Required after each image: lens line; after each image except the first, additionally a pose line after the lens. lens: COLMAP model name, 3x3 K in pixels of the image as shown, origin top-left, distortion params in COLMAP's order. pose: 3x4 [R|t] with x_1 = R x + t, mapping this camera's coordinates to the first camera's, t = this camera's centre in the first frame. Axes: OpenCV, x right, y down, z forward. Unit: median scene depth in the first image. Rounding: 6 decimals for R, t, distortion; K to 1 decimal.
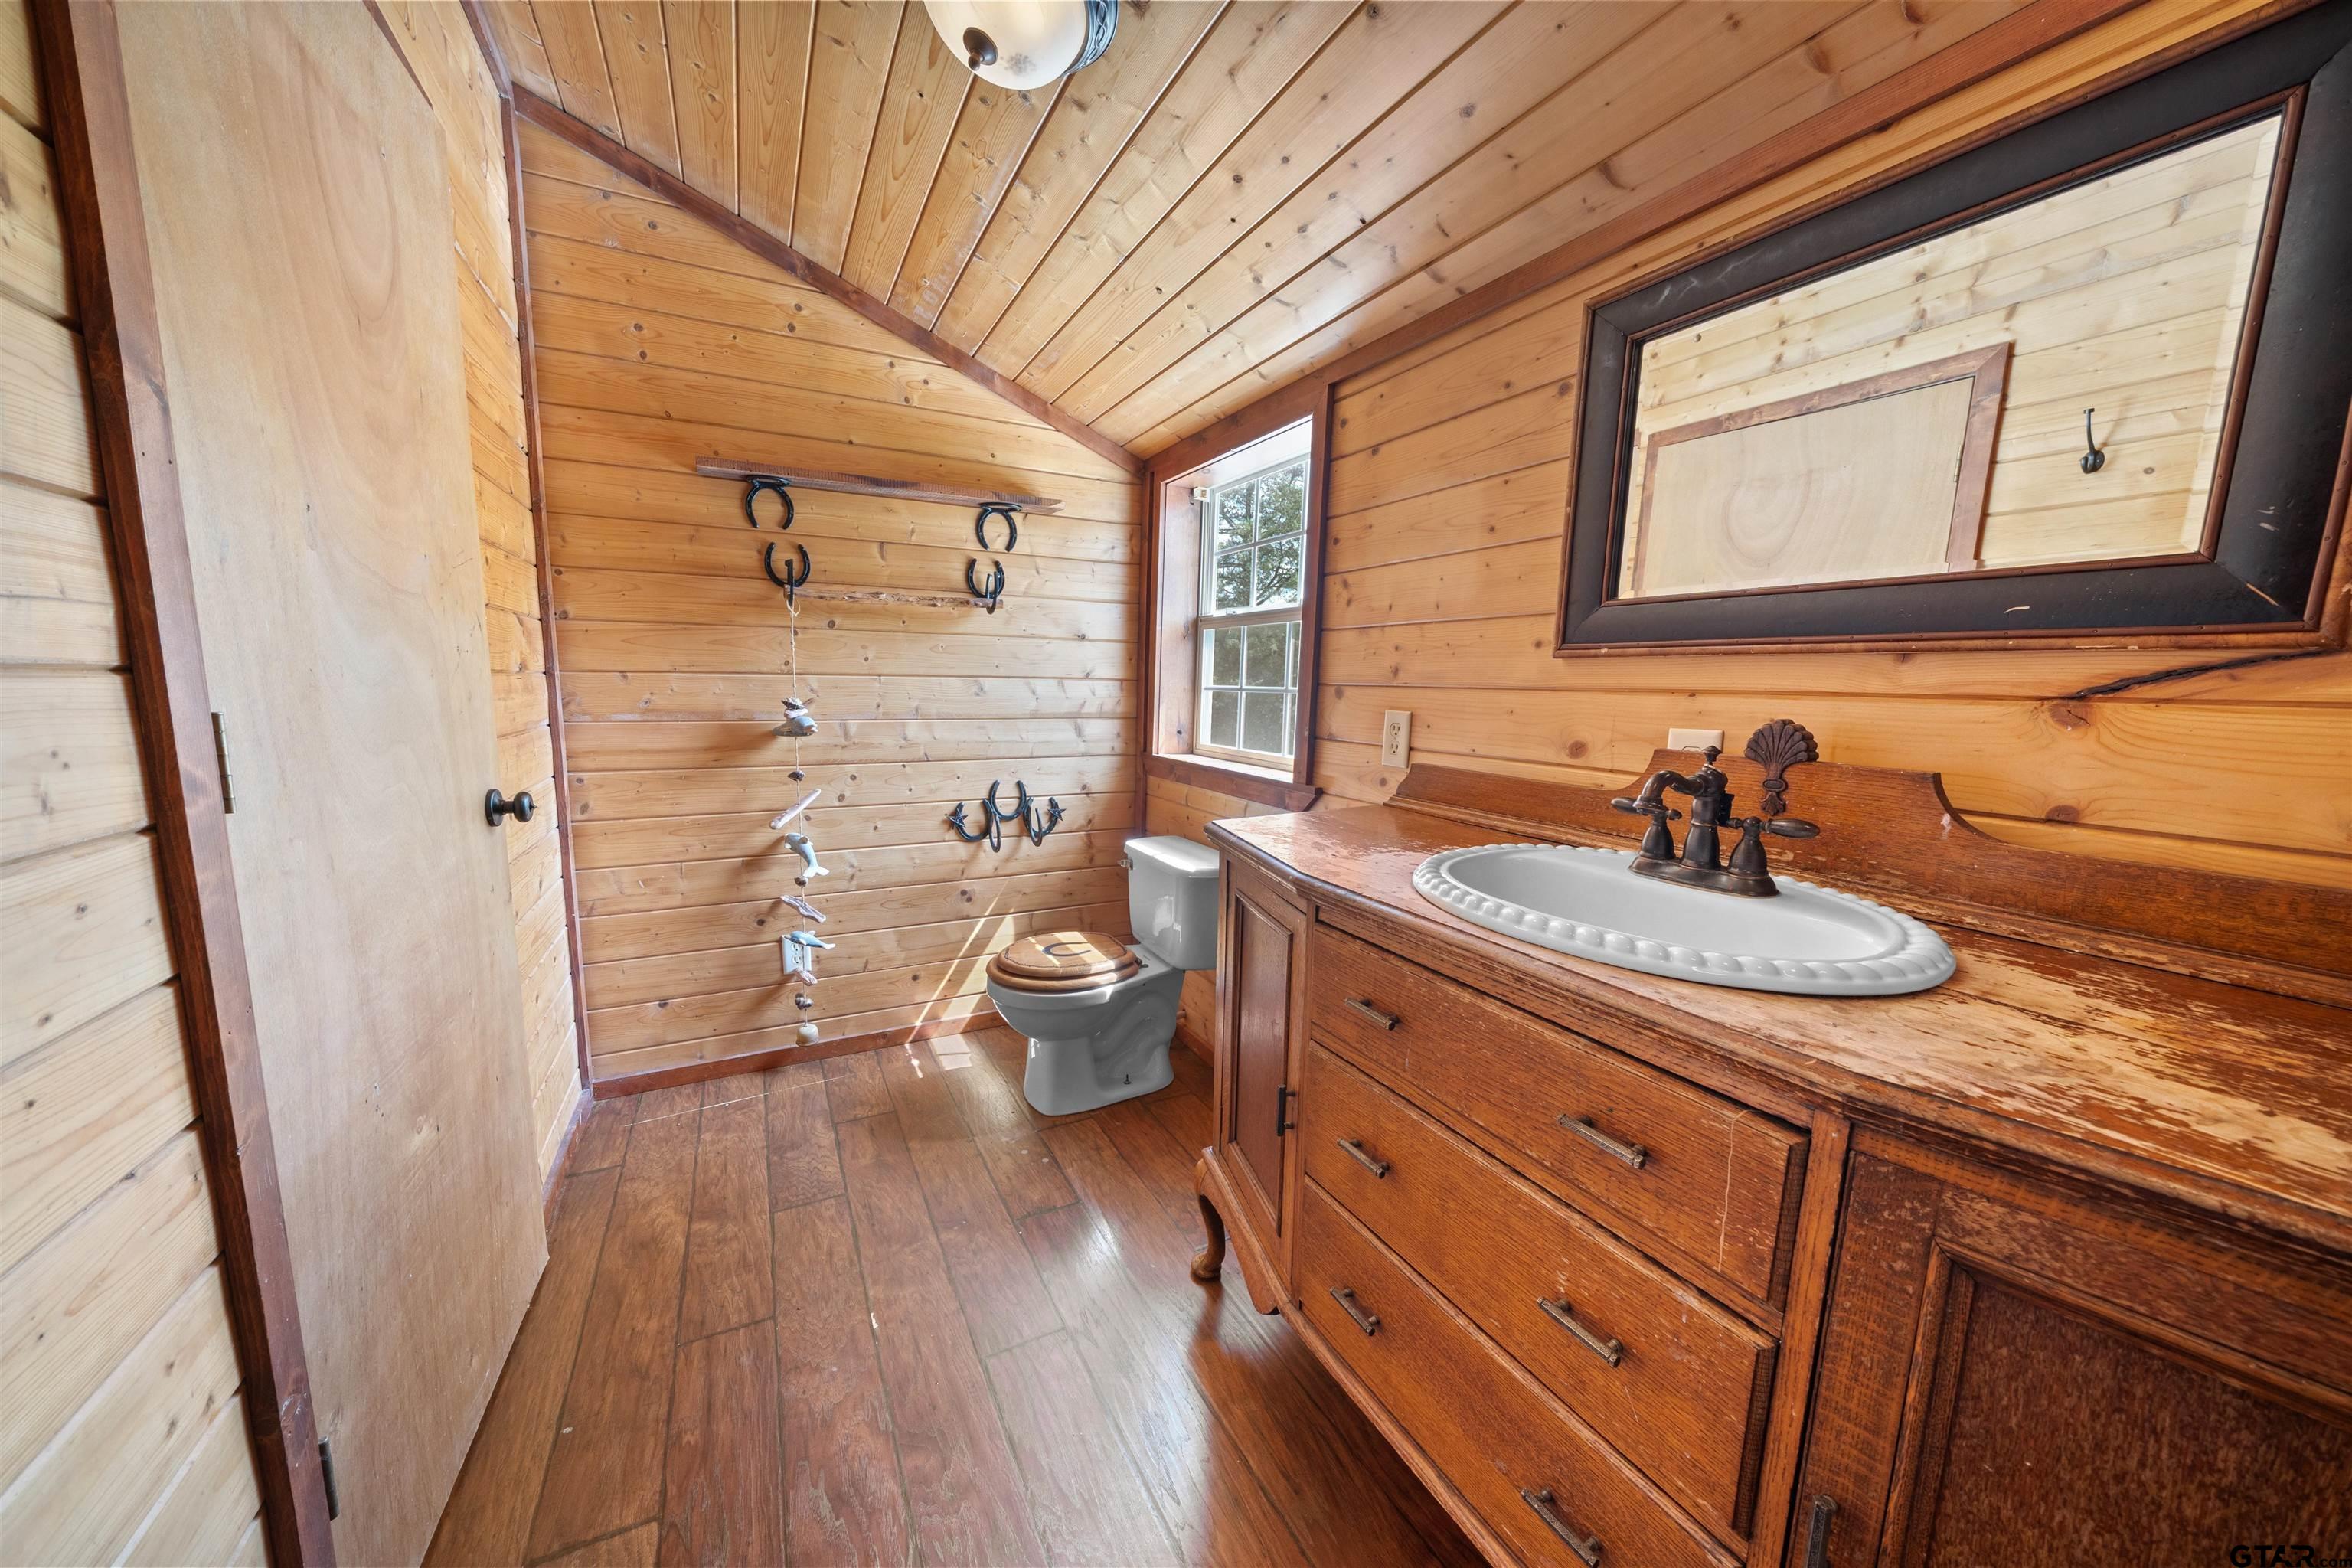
lens RADIAL K [[803.3, 0, 1162.5], [0, 803.3, 794.5], [0, 0, 1]] dist [-0.004089, -0.000137]
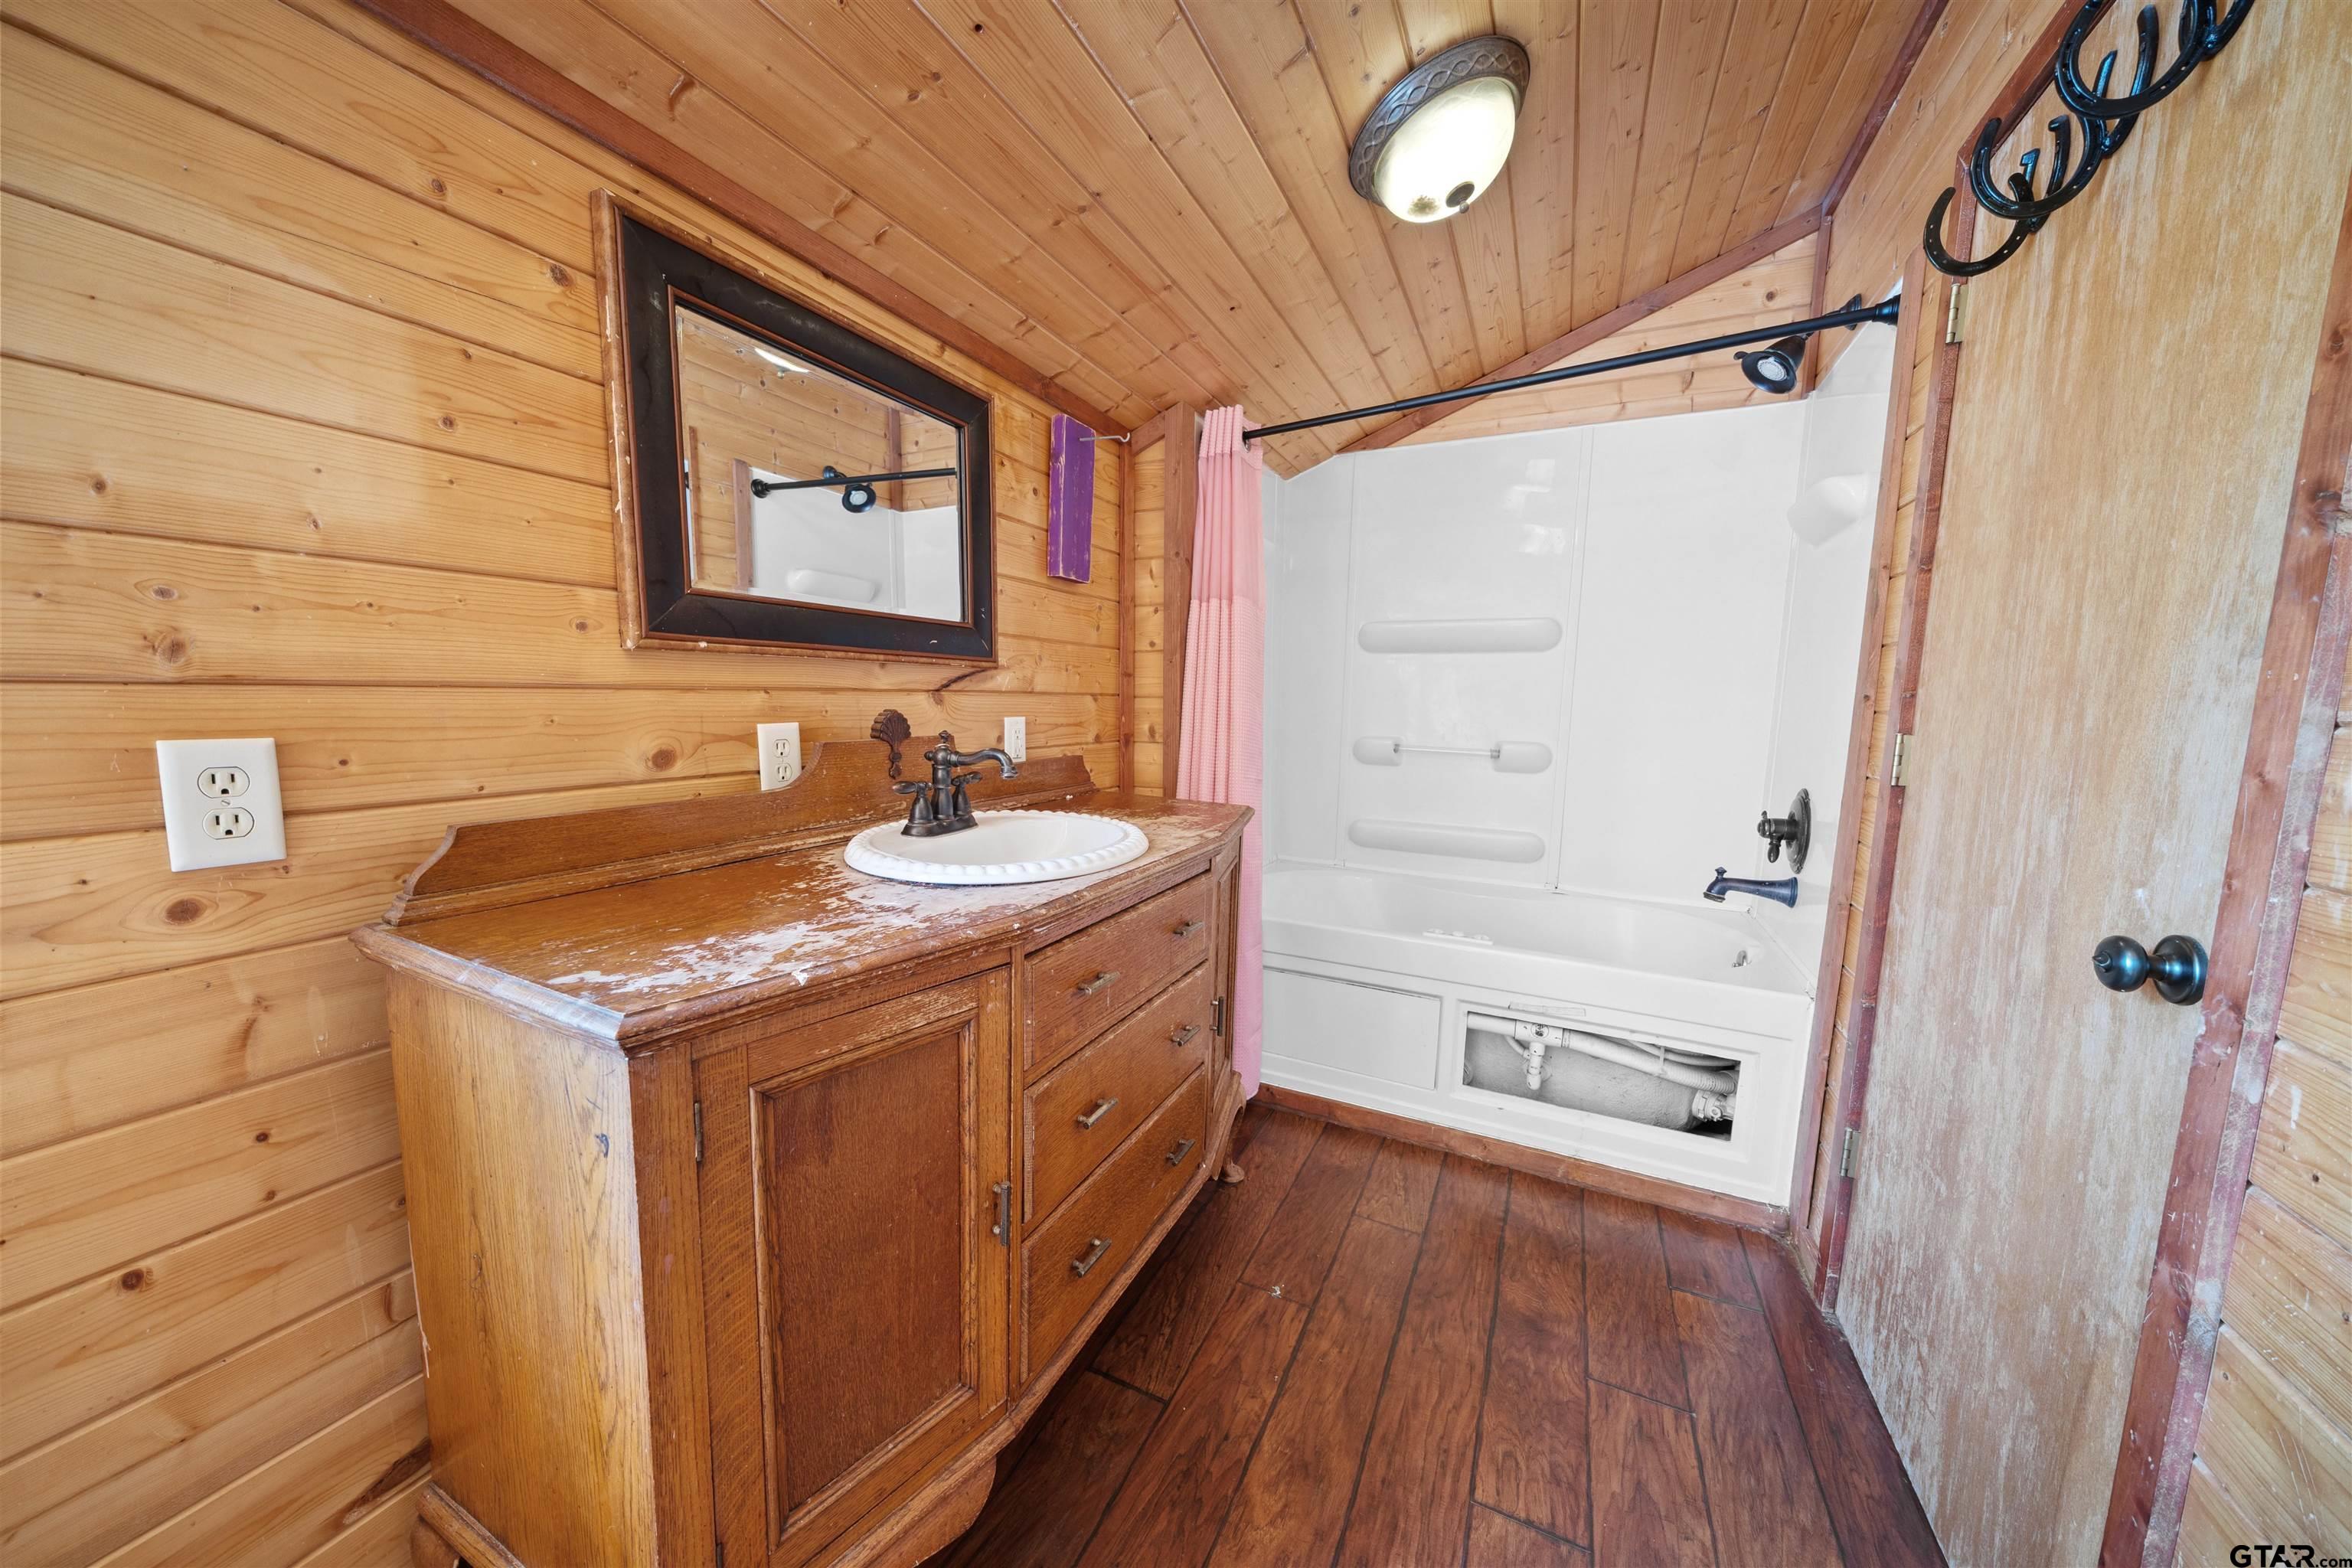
lens RADIAL K [[803.3, 0, 1162.5], [0, 803.3, 794.5], [0, 0, 1]] dist [-0.004089, -0.000137]
pose [[-0.593339, -0.131508, 0.794137, -0.536610], [0.083356, 0.971222, 0.223113, -0.190424], [-0.800625, 0.198578, -0.565302, 1.237070]]
